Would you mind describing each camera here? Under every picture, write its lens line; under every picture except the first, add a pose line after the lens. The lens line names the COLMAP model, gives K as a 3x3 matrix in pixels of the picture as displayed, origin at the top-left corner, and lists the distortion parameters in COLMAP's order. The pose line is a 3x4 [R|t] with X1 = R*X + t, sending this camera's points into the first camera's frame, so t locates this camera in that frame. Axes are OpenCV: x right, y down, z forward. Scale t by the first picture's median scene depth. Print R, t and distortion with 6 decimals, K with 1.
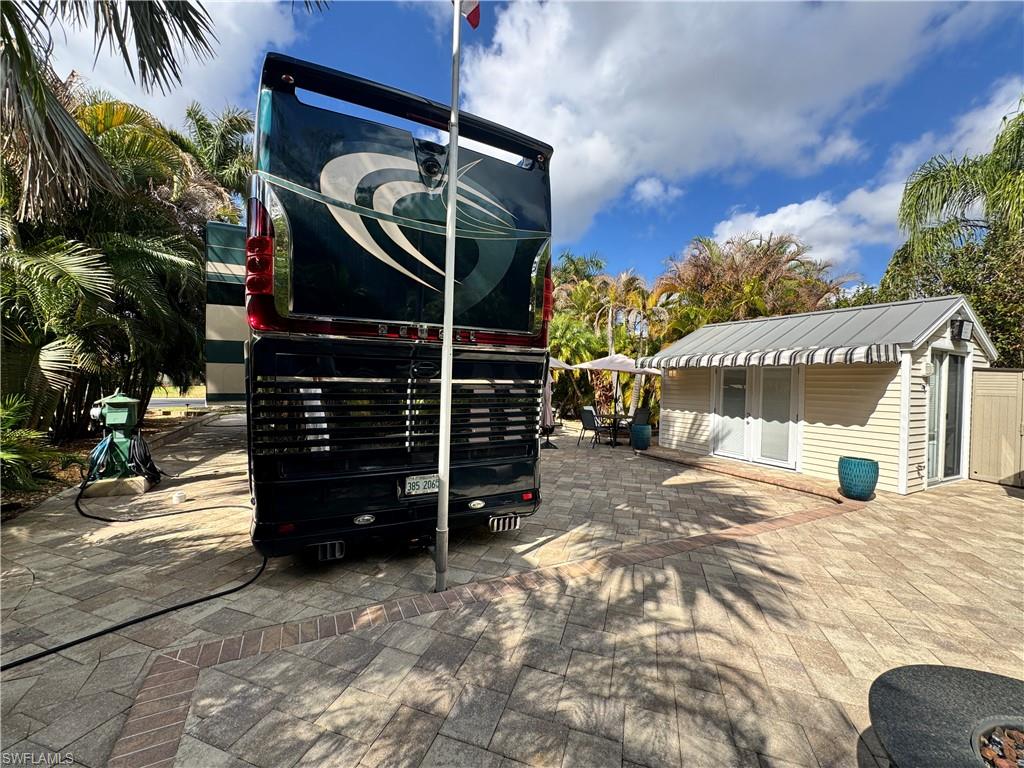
lens RADIAL K [[408.0, 0, 509.9], [0, 408.0, 386.4], [0, 0, 1]] dist [-0.000892, 0.000680]
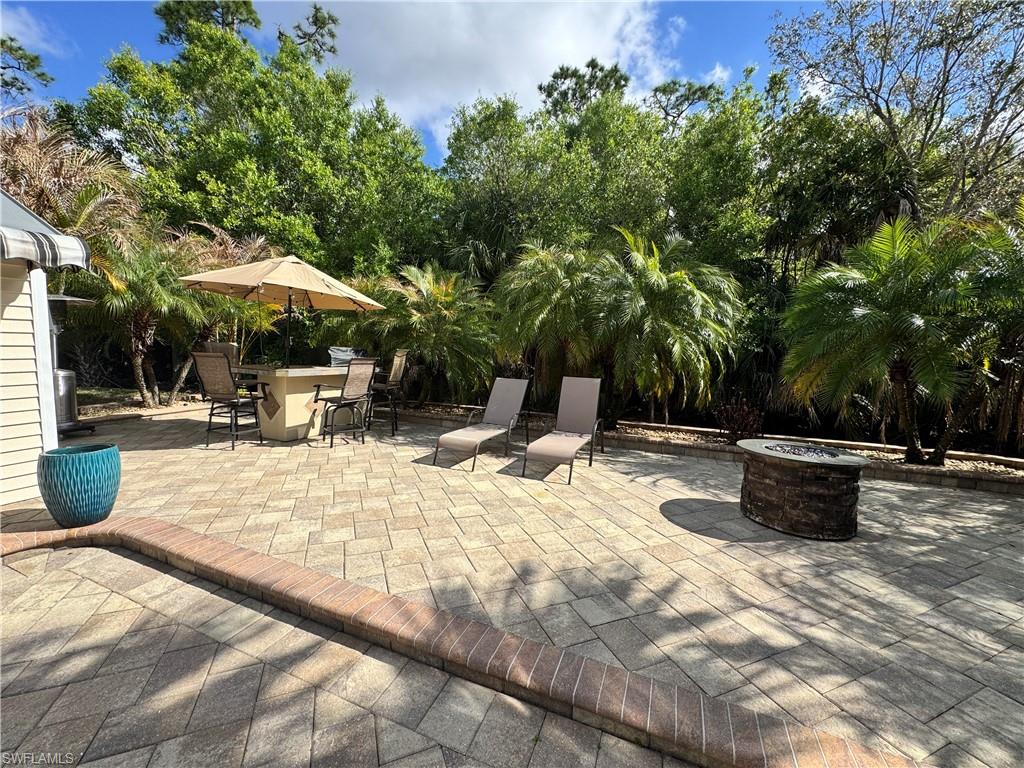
lens RADIAL K [[406.9, 0, 508.7], [0, 406.9, 387.0], [0, 0, 1]] dist [-0.002134, 0.000389]
pose [[-0.655422, -0.118654, 0.745884, 0.085393], [-0.036466, 0.991402, 0.125667, 0.006783], [-0.754382, 0.055165, -0.654114, 0.874968]]
